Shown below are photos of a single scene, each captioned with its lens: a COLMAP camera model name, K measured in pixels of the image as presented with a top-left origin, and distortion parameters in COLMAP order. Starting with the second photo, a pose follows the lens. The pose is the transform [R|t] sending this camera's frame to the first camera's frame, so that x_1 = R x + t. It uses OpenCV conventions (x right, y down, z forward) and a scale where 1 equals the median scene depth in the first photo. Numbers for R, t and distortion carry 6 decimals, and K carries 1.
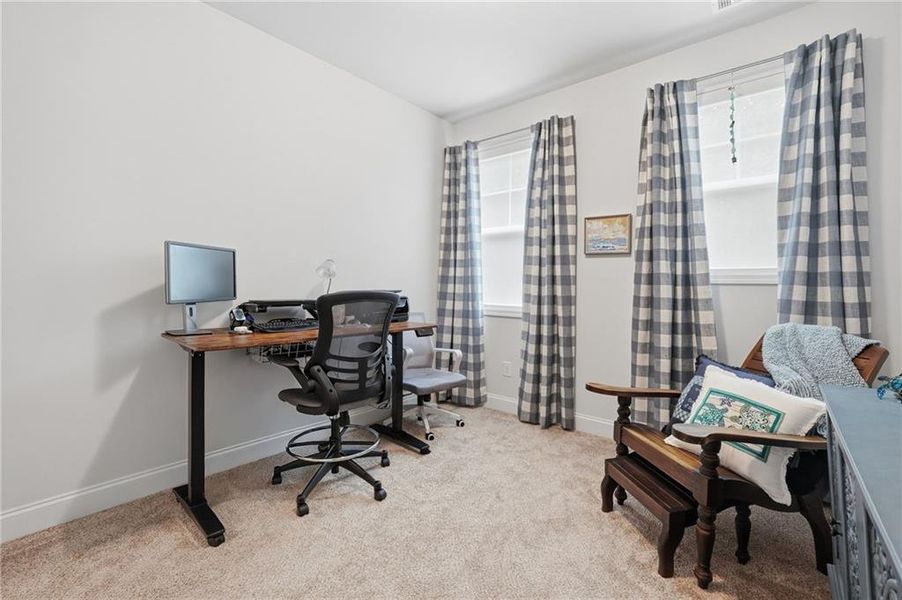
lens RADIAL K [[399.2, 0, 450.3], [0, 399.2, 284.1], [0, 0, 1]] dist [-0.012340, 0.000989]
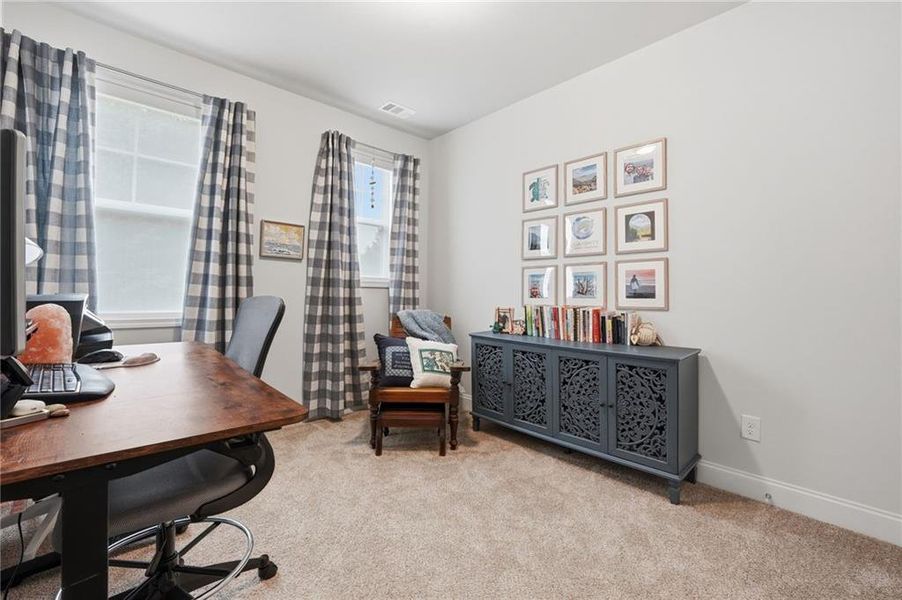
lens RADIAL K [[392.3, 0, 451.0], [0, 392.3, 300.0], [0, 0, 1]] dist [-0.010221, 0.000225]
pose [[0.100379, -0.014805, 0.994839, -0.634950], [-0.008052, 0.999844, 0.015692, 0.018393], [-0.994917, -0.009585, 0.100244, 0.450048]]
